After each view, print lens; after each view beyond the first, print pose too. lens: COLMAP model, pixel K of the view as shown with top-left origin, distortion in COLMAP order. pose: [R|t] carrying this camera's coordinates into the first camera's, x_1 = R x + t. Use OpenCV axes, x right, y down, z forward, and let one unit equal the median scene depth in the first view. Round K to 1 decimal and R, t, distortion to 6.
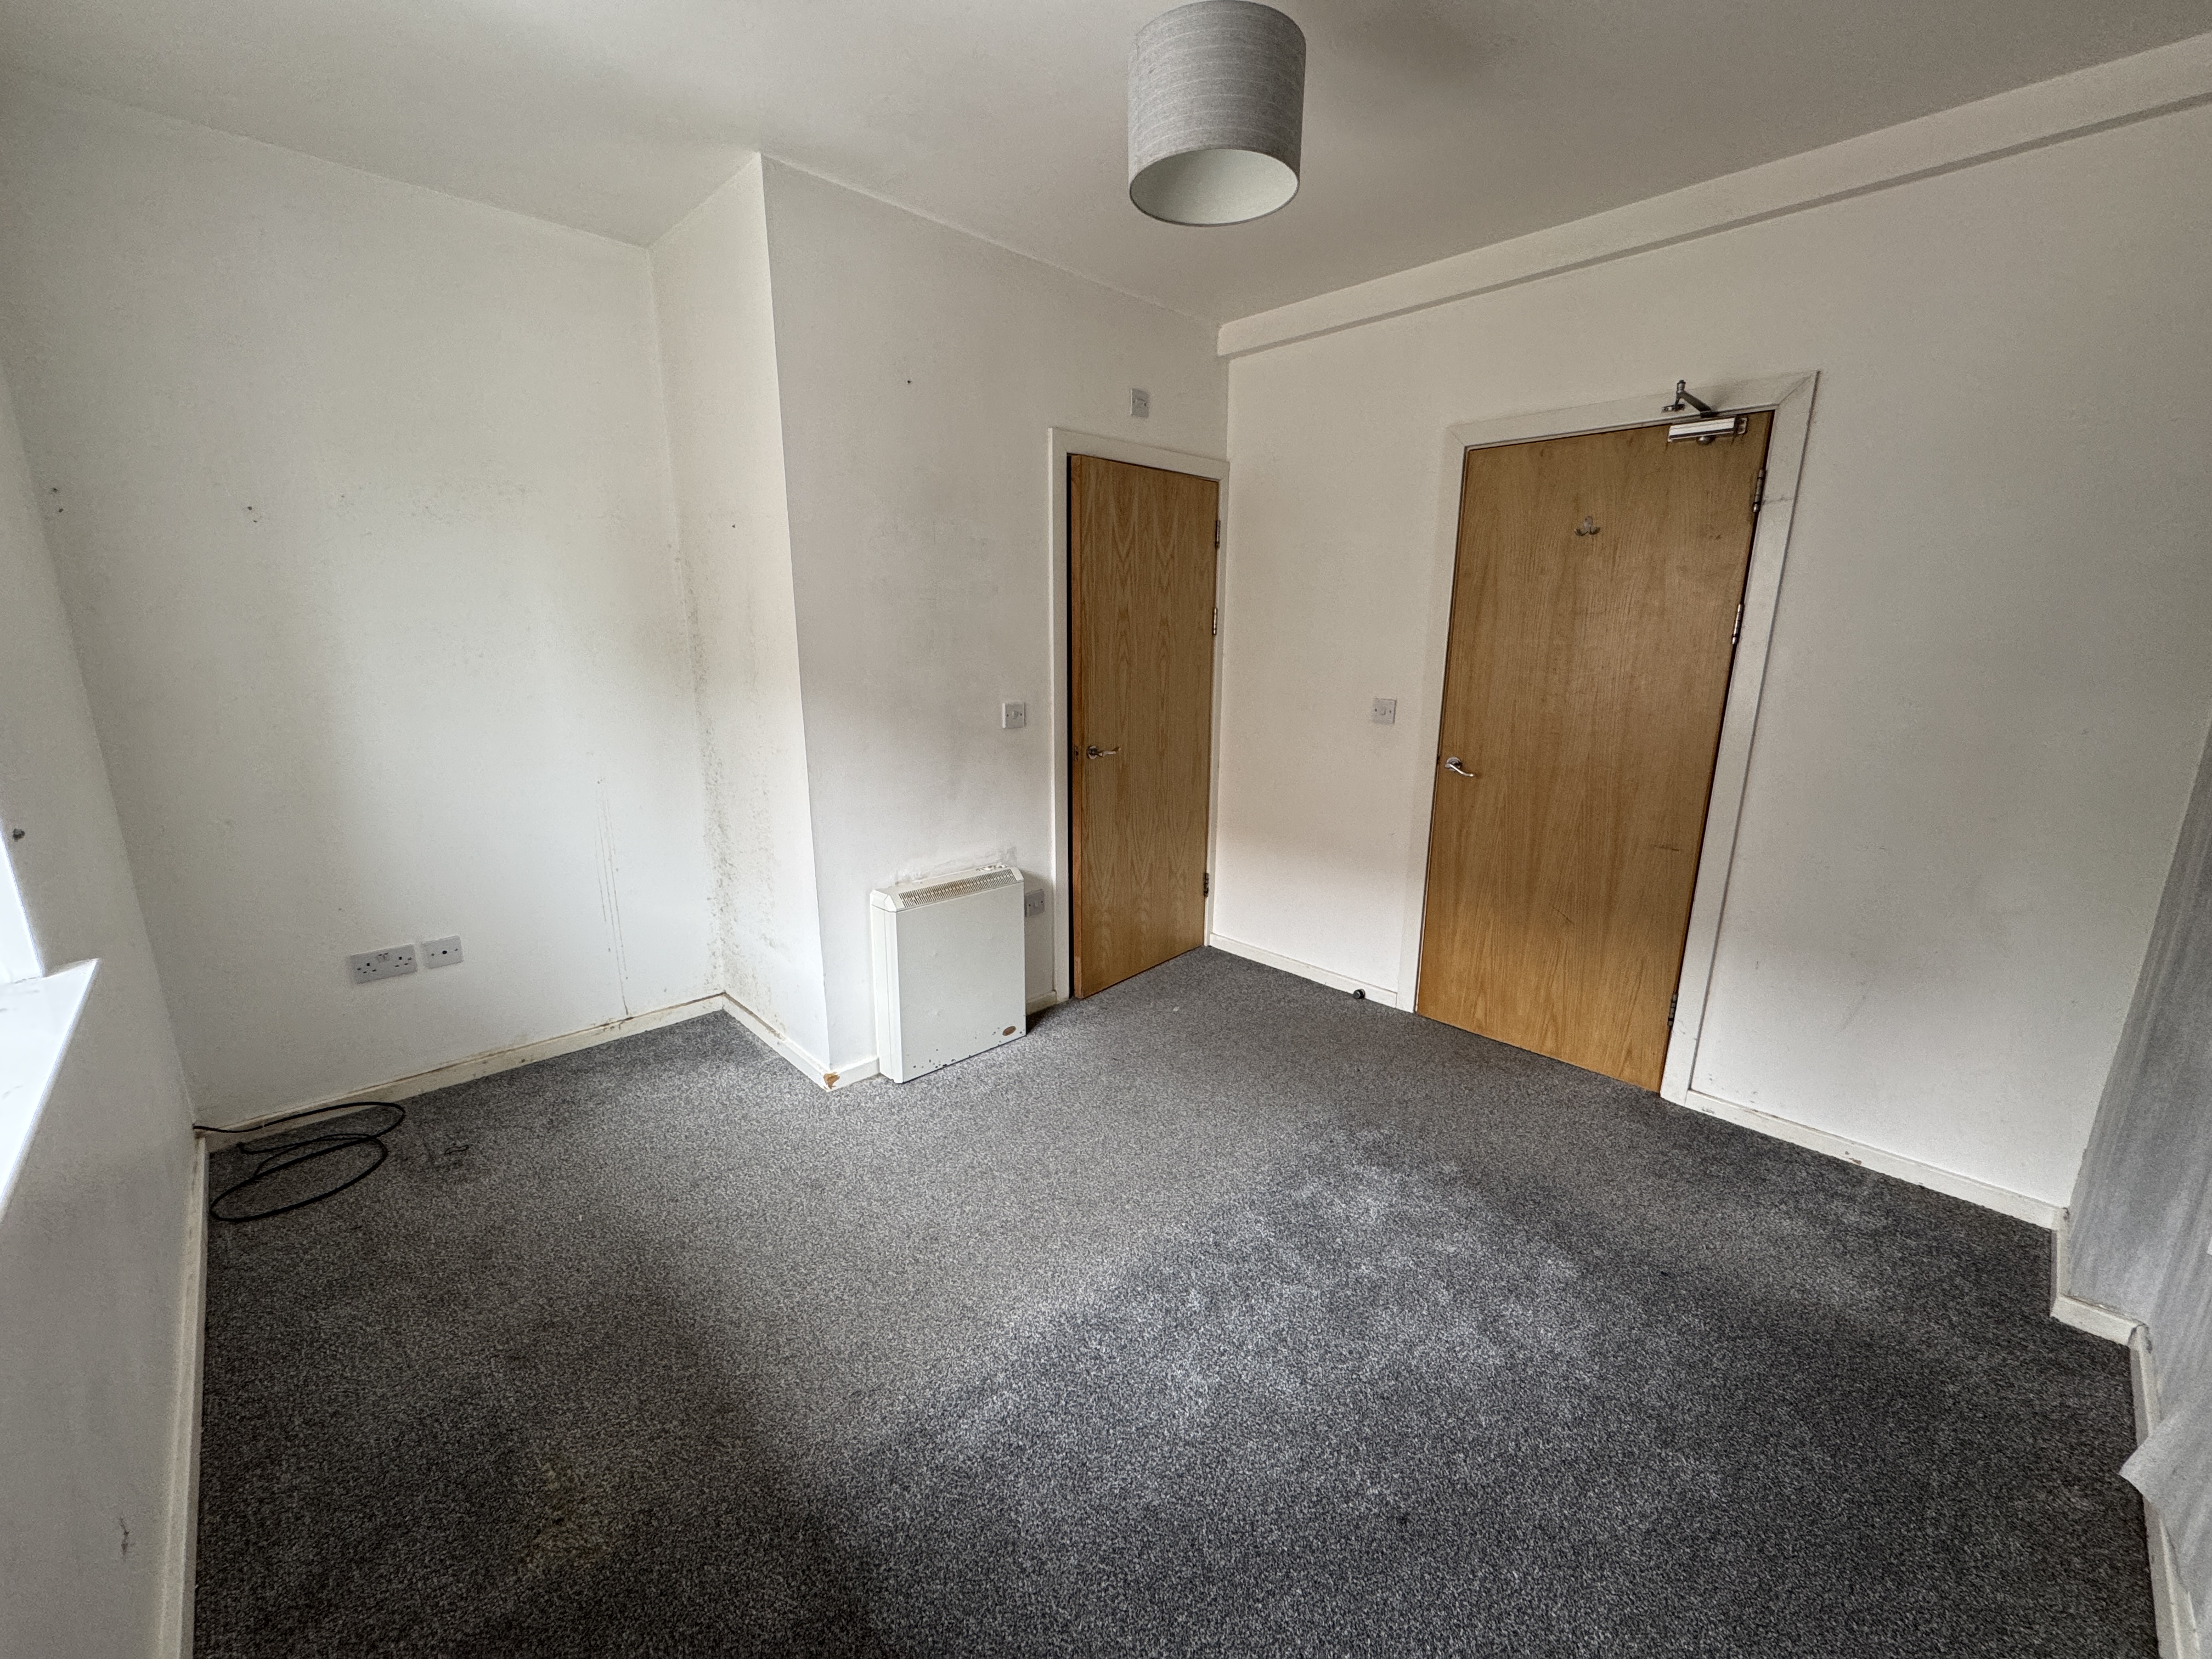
lens RADIAL K [[881.1, 0, 1104.4], [0, 881.1, 829.7], [0, 0, 1]] dist [-0.000588, -0.000063]
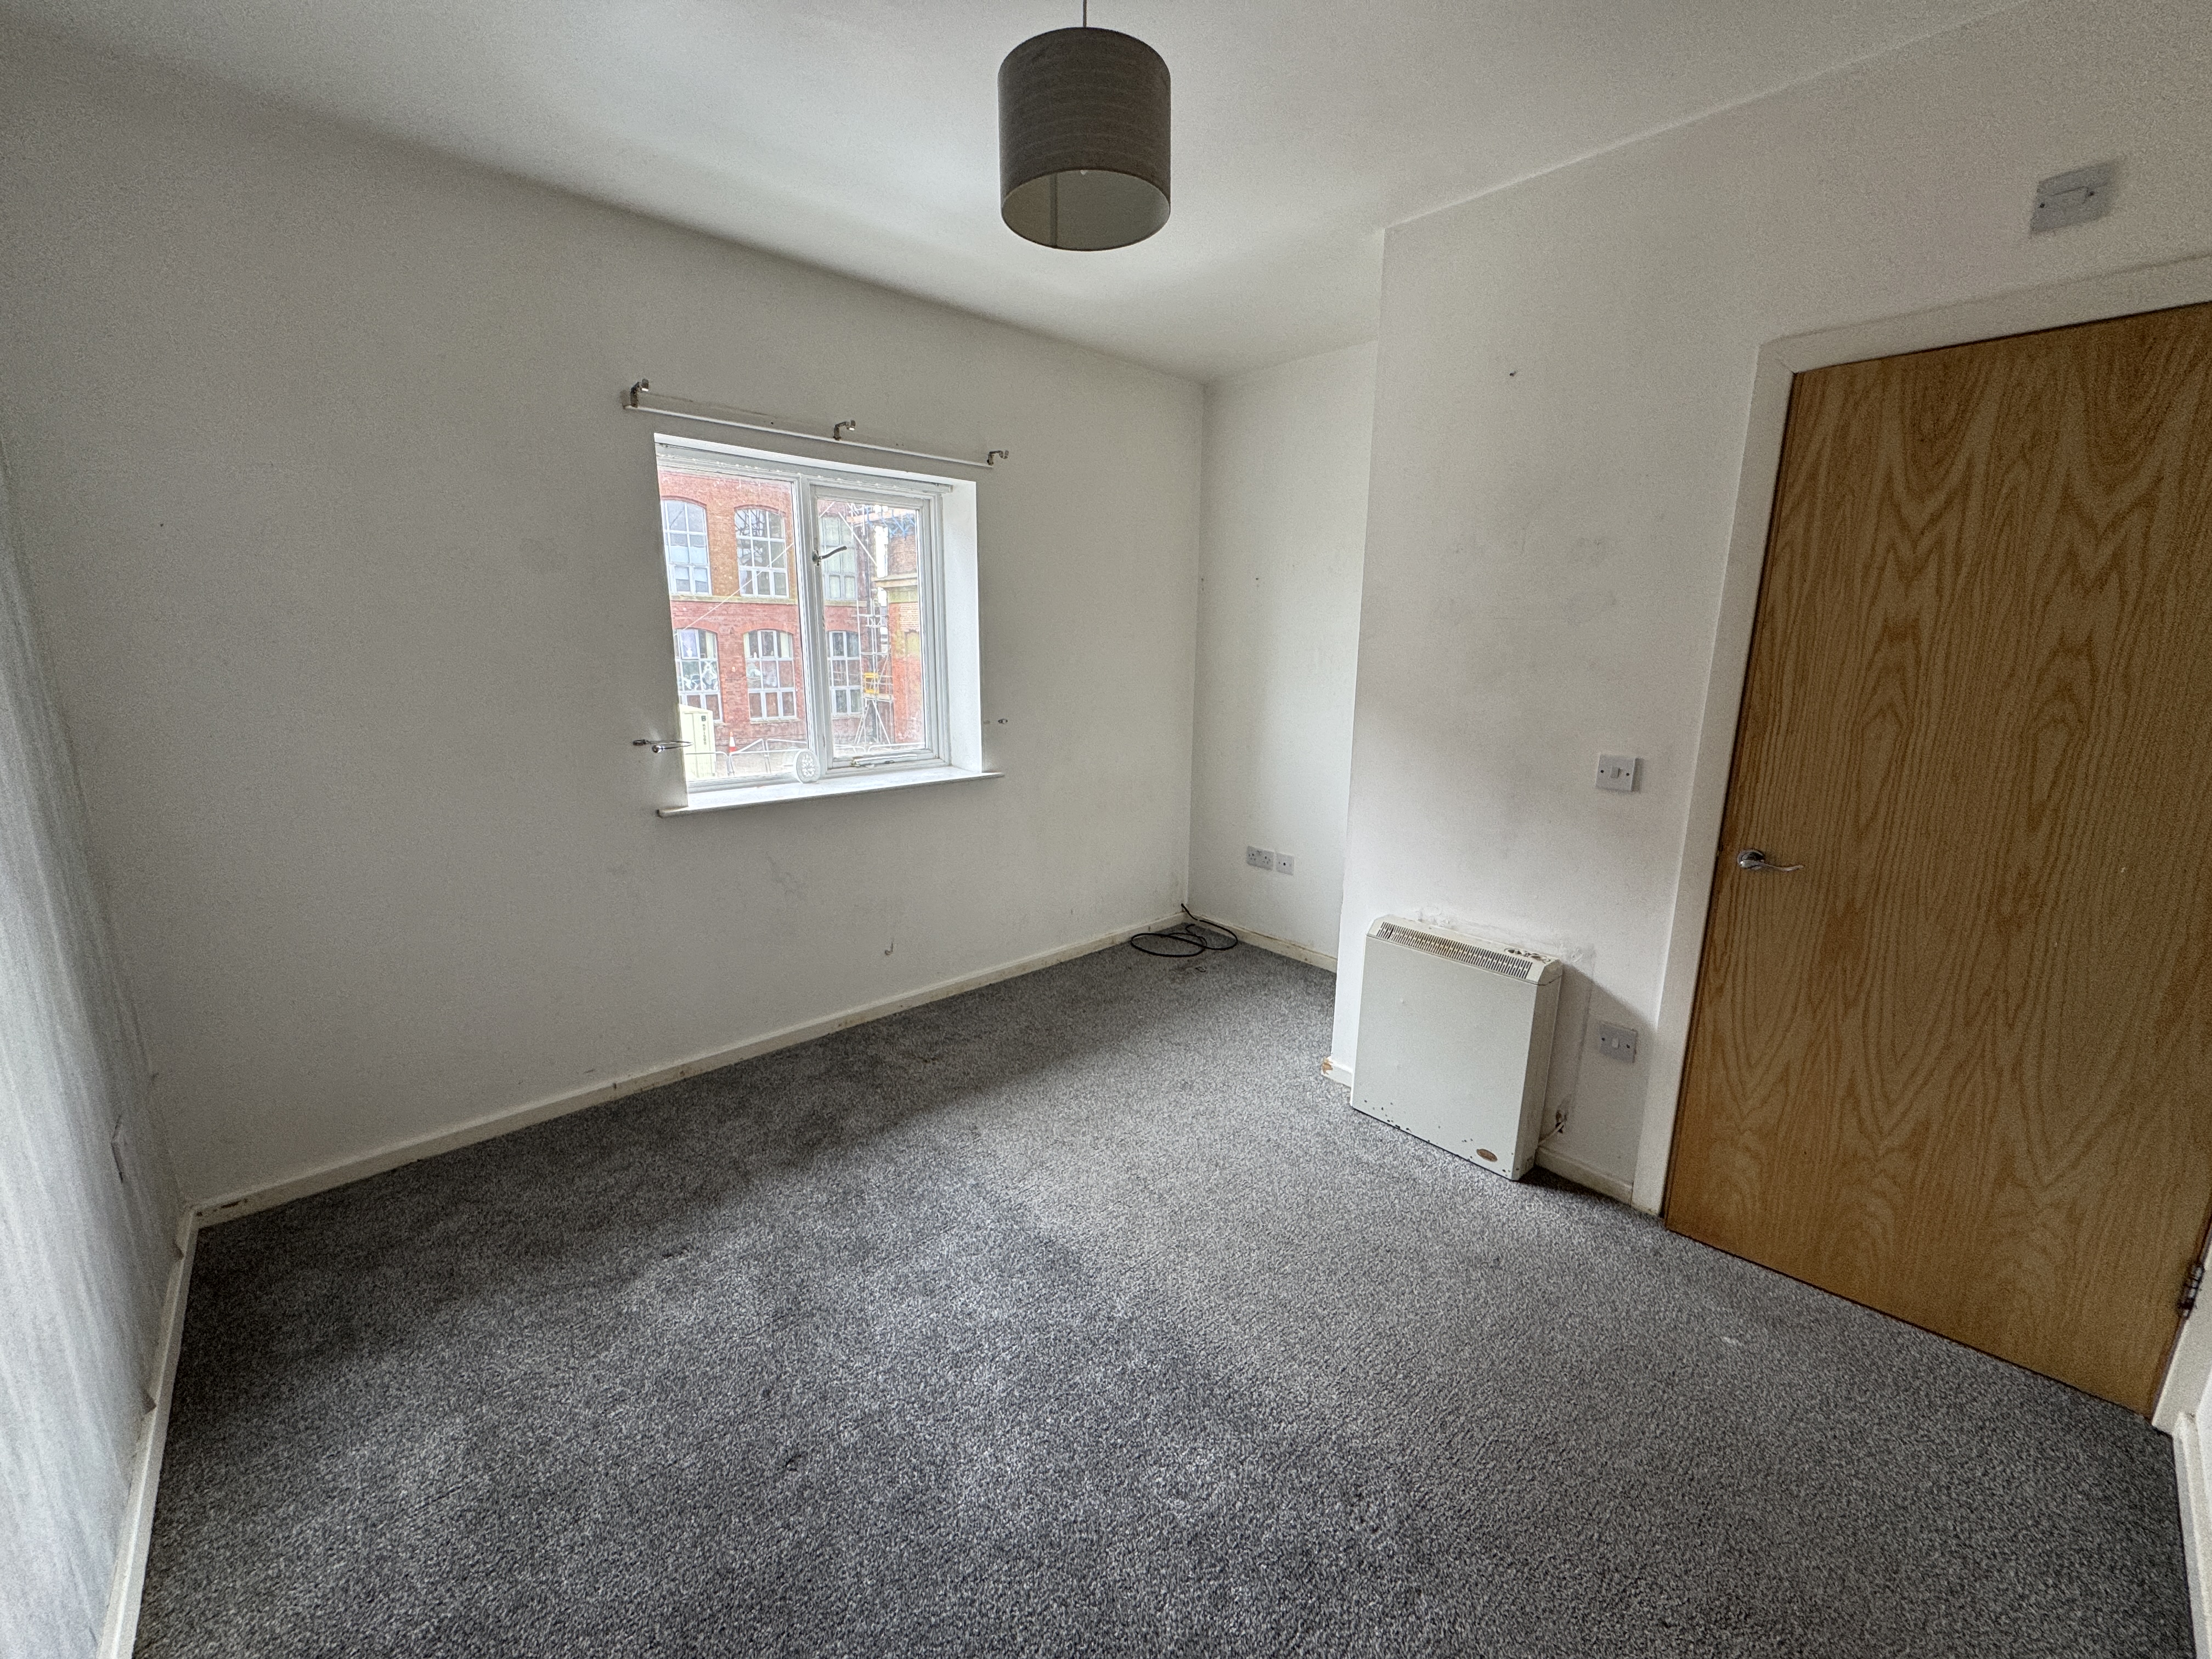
lens RADIAL K [[881.1, 0, 1102.6], [0, 881.1, 828.9], [0, 0, 1]] dist [-0.000588, -0.000063]
pose [[-0.030146, 0.204635, -0.978374, 0.621100], [-0.238445, 0.949087, 0.205857, -0.132471], [0.970688, 0.239494, 0.020183, 0.575609]]
